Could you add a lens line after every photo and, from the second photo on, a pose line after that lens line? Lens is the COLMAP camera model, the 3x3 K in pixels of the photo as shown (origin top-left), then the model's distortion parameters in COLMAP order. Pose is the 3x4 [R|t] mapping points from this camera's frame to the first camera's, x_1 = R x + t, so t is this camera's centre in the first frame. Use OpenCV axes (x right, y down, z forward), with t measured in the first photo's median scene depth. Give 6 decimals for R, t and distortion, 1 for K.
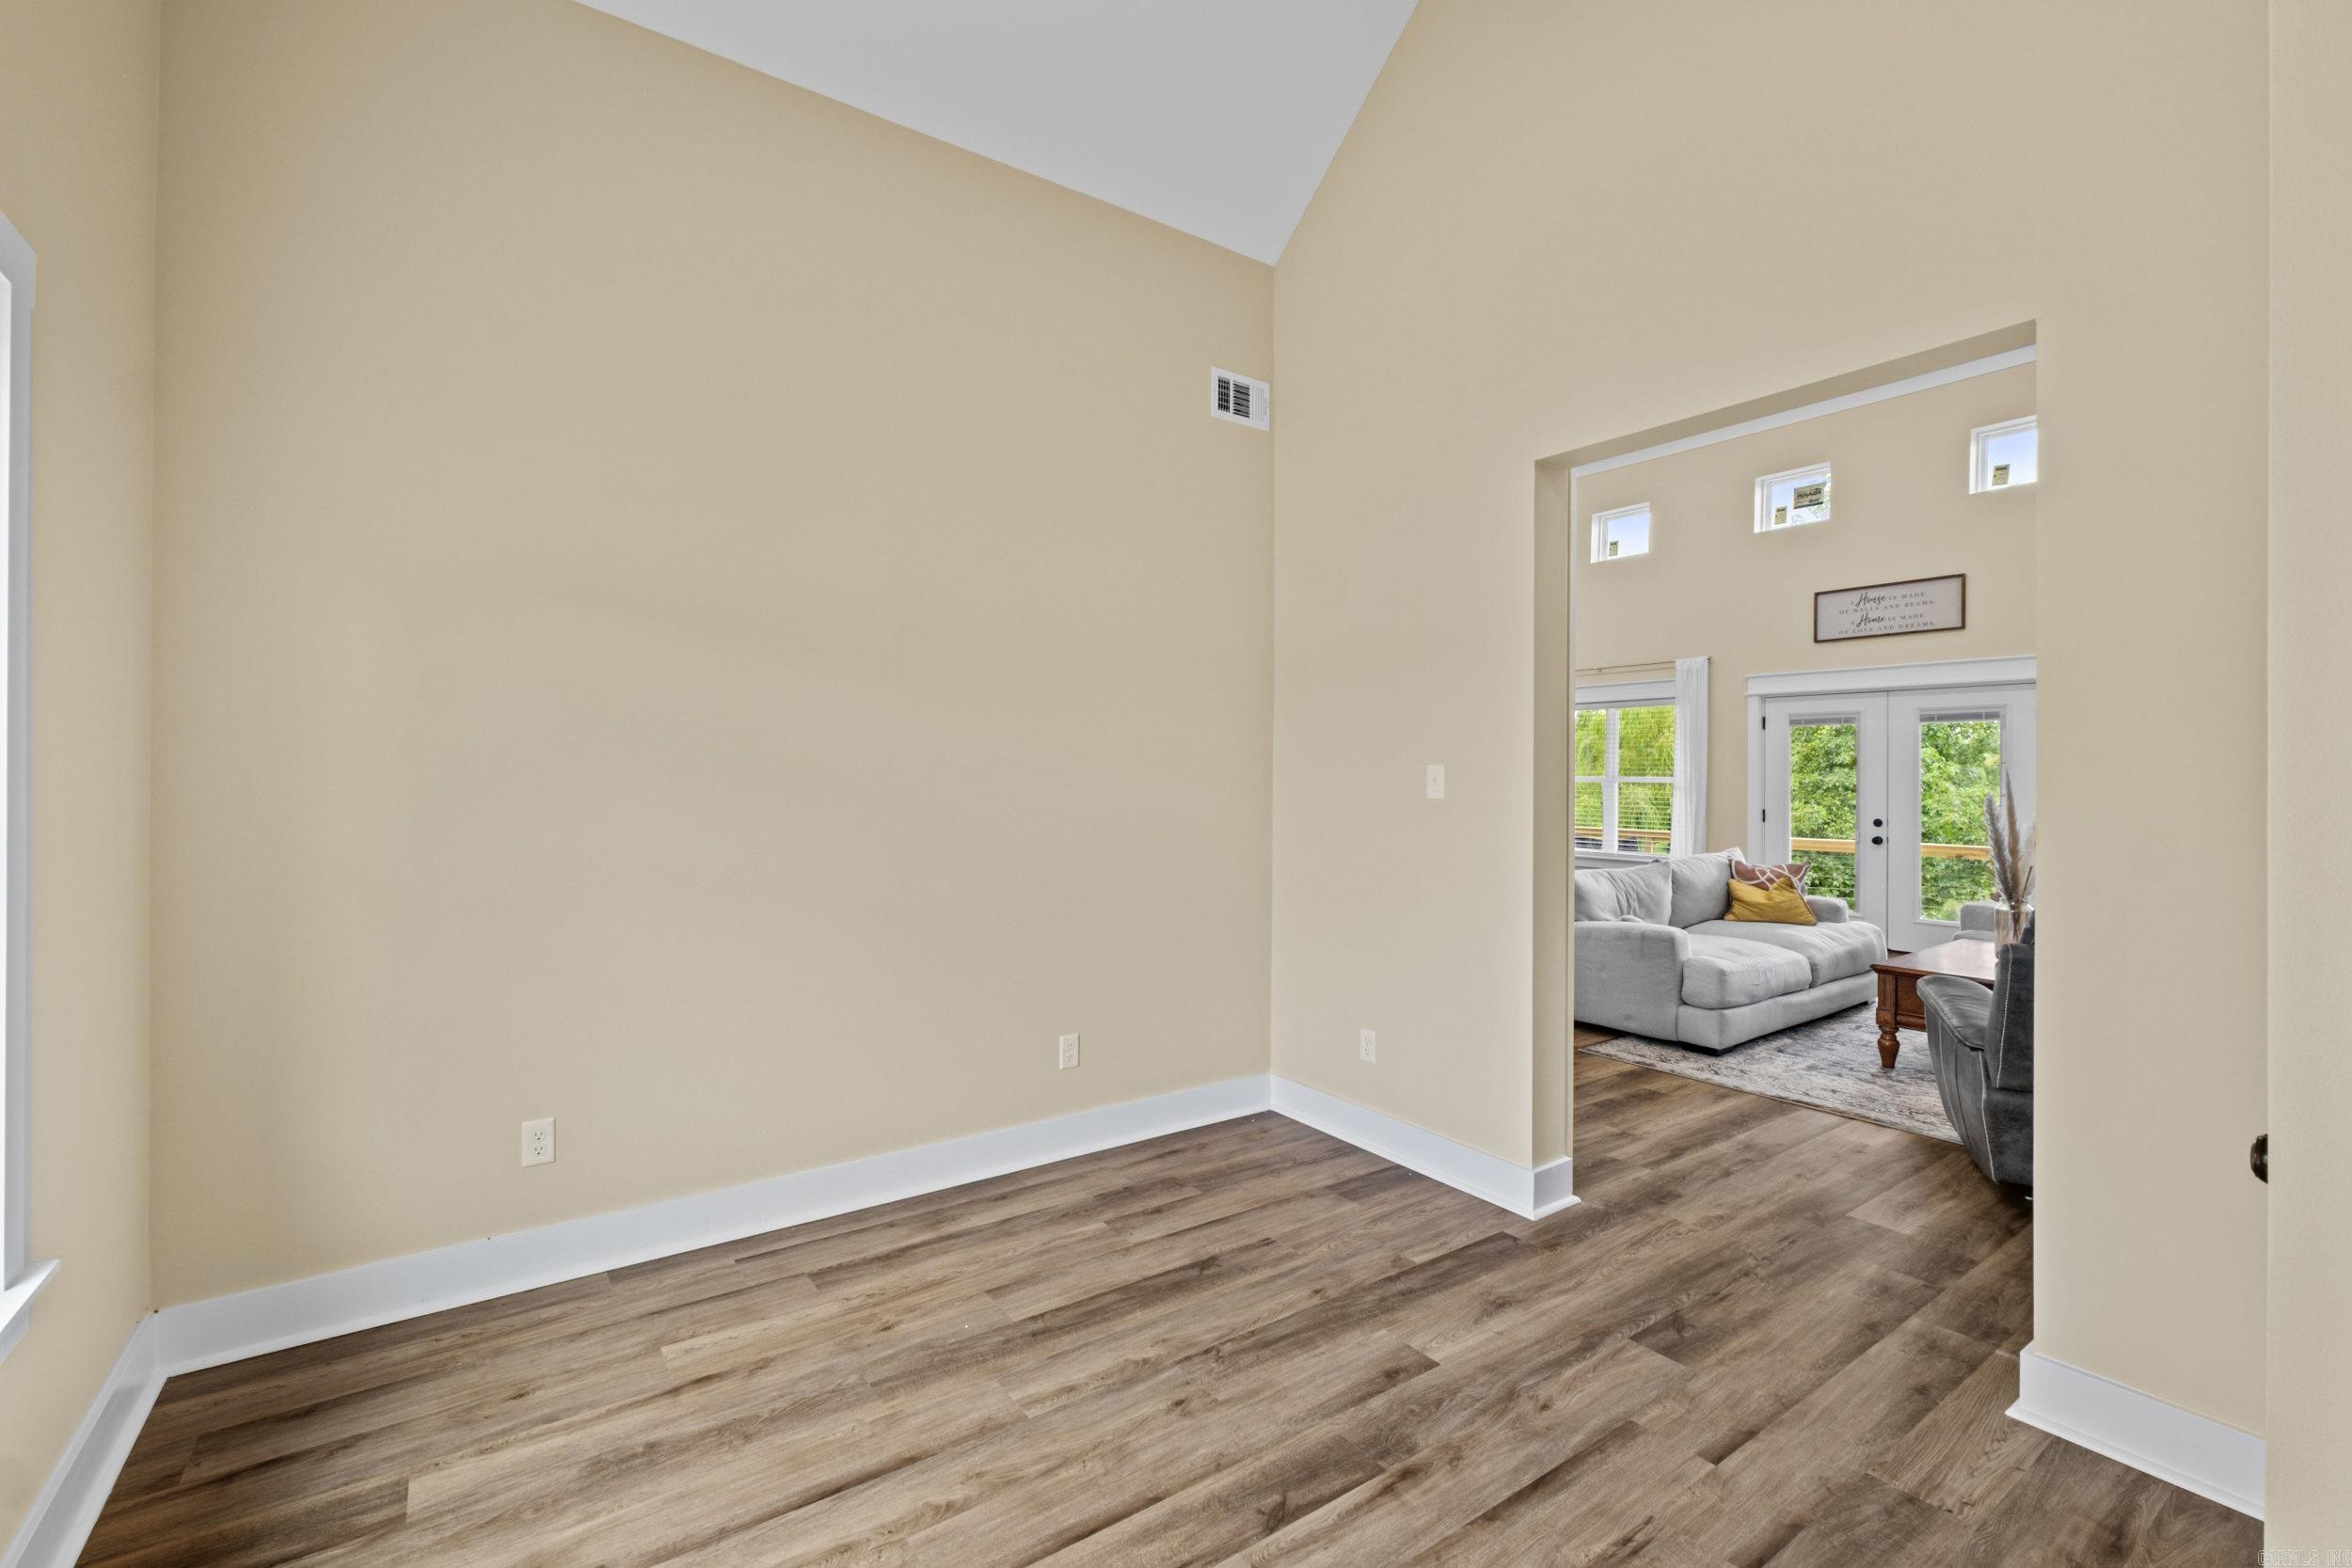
lens RADIAL K [[1025.4, 0, 1179.5], [0, 1025.4, 779.7], [0, 0, 1]] dist [0.000195, 0.000041]
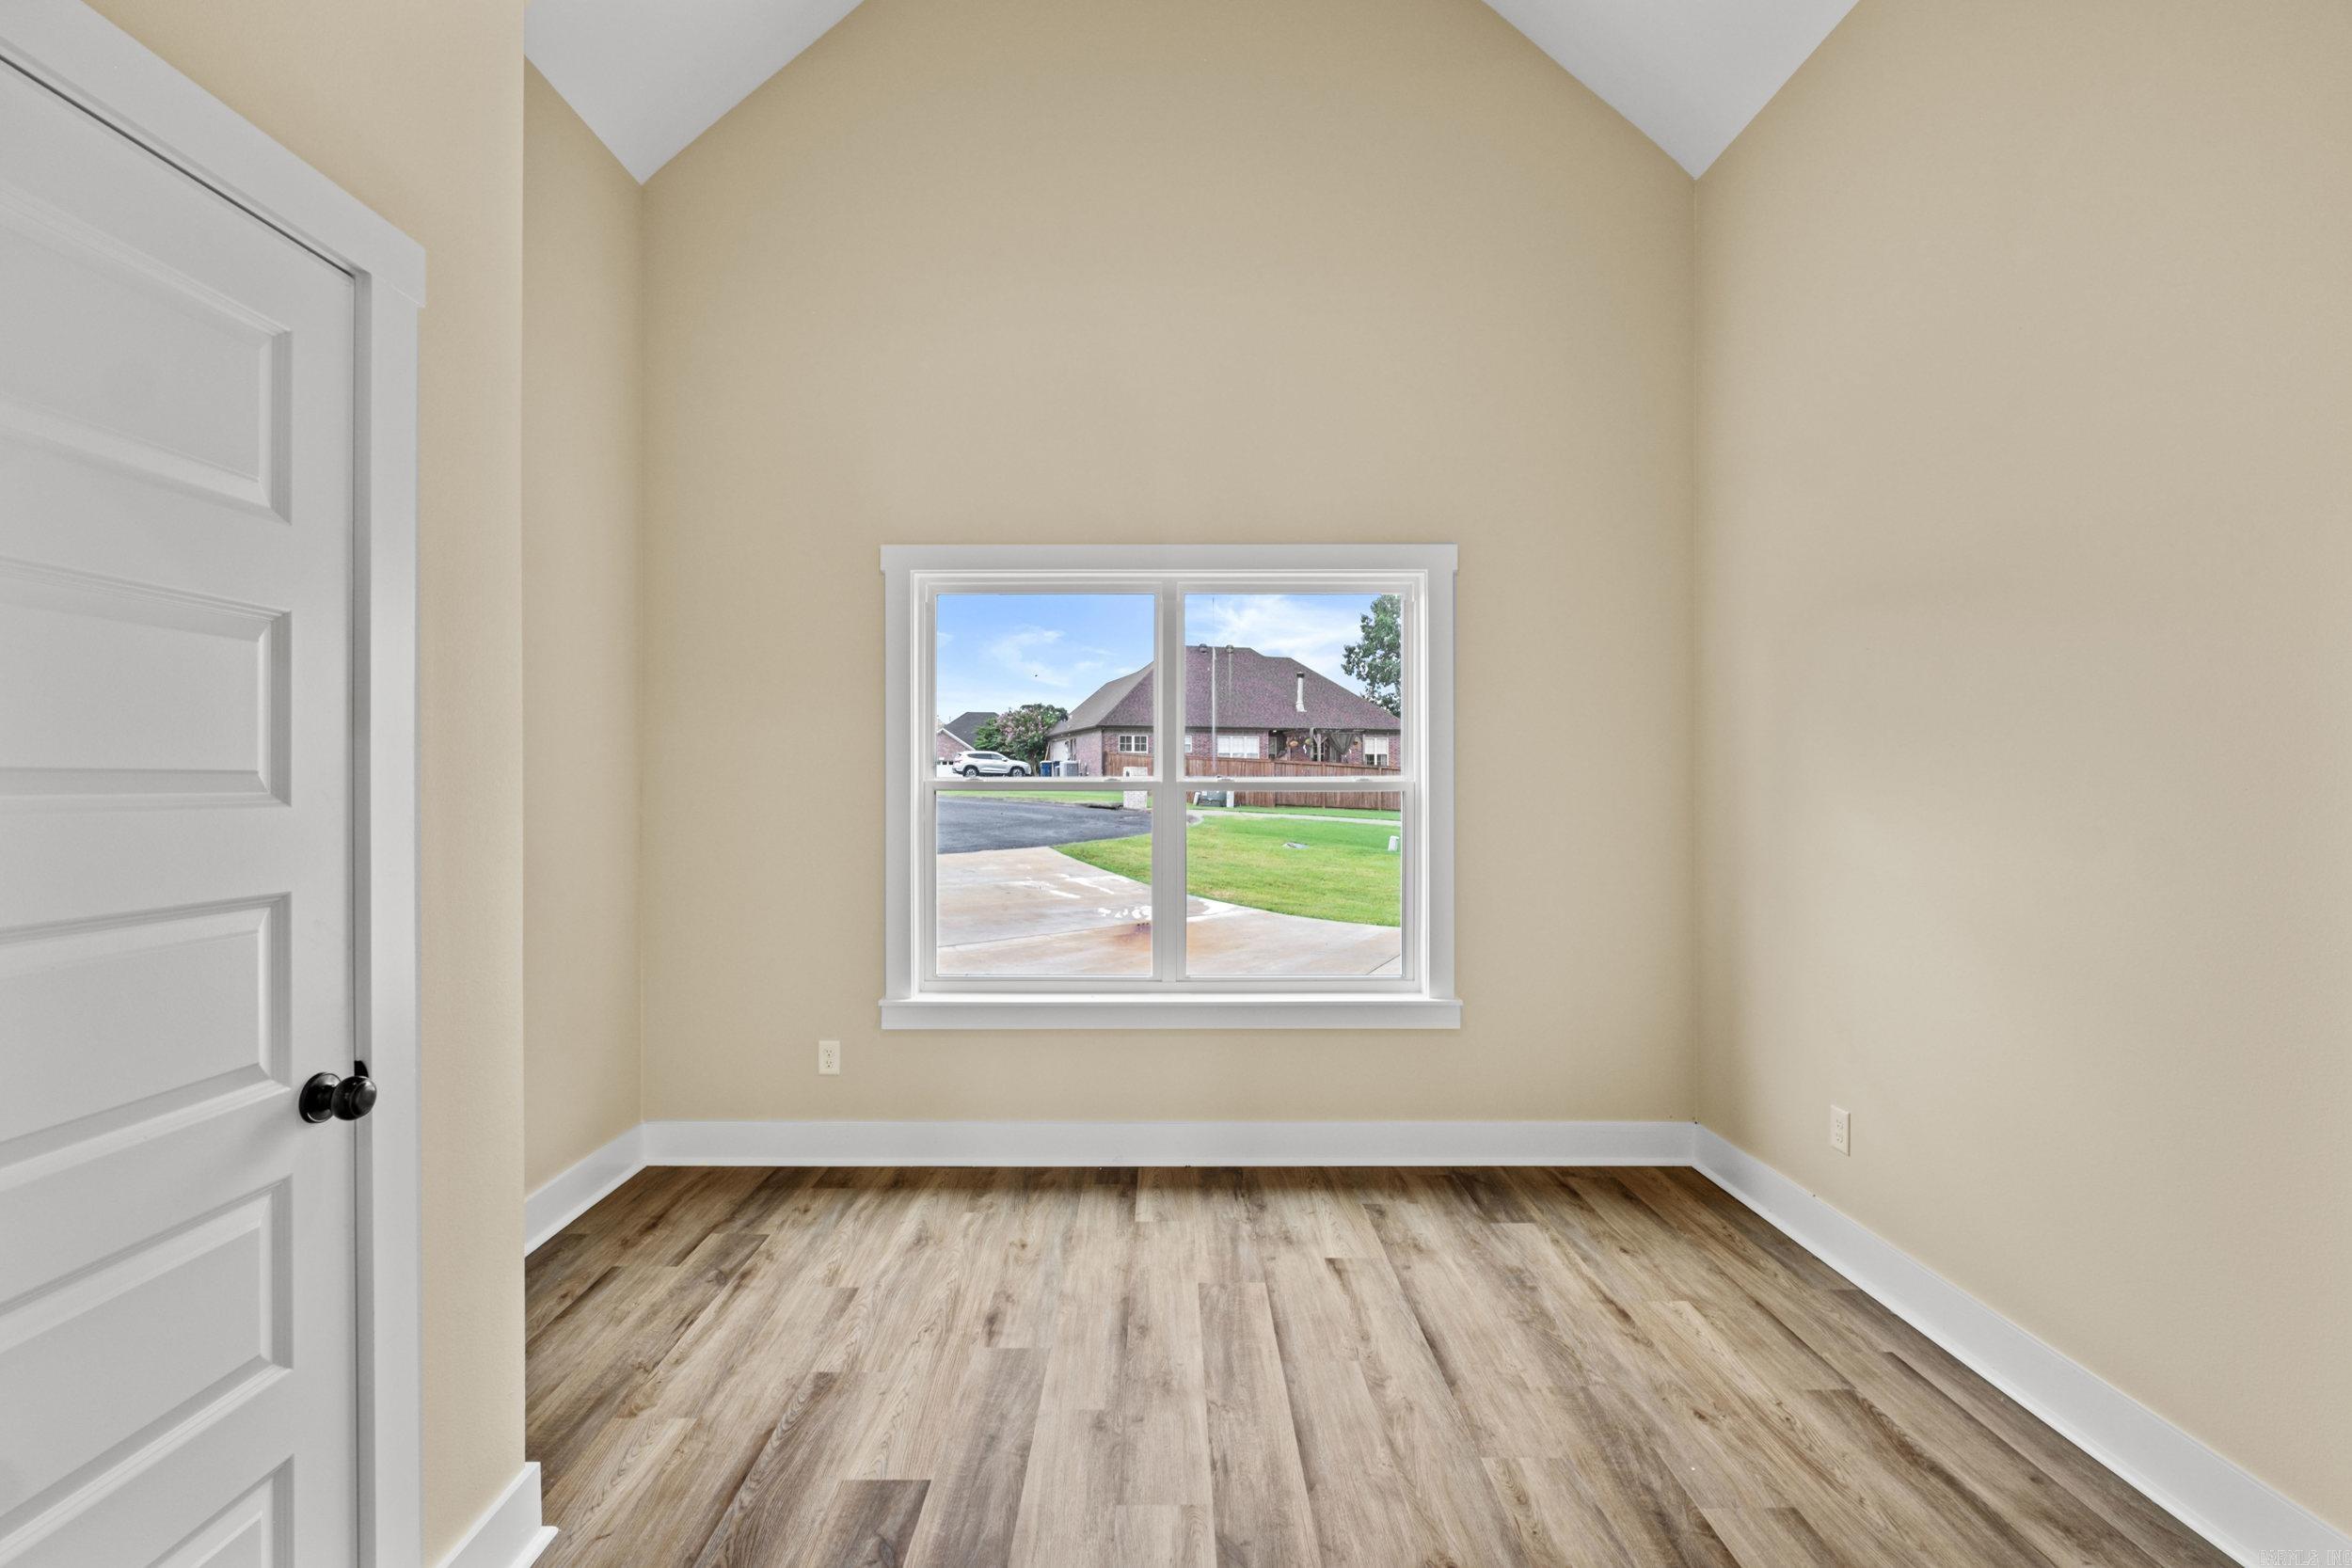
lens RADIAL K [[1025.4, 0, 1159.9], [0, 1025.4, 775.0], [0, 0, 1]] dist [0.000195, 0.000041]
pose [[-0.585555, -0.006436, -0.810607, 0.631837], [-0.001441, 0.999975, -0.006899, -0.003565], [0.810631, -0.002871, -0.585550, 1.036219]]
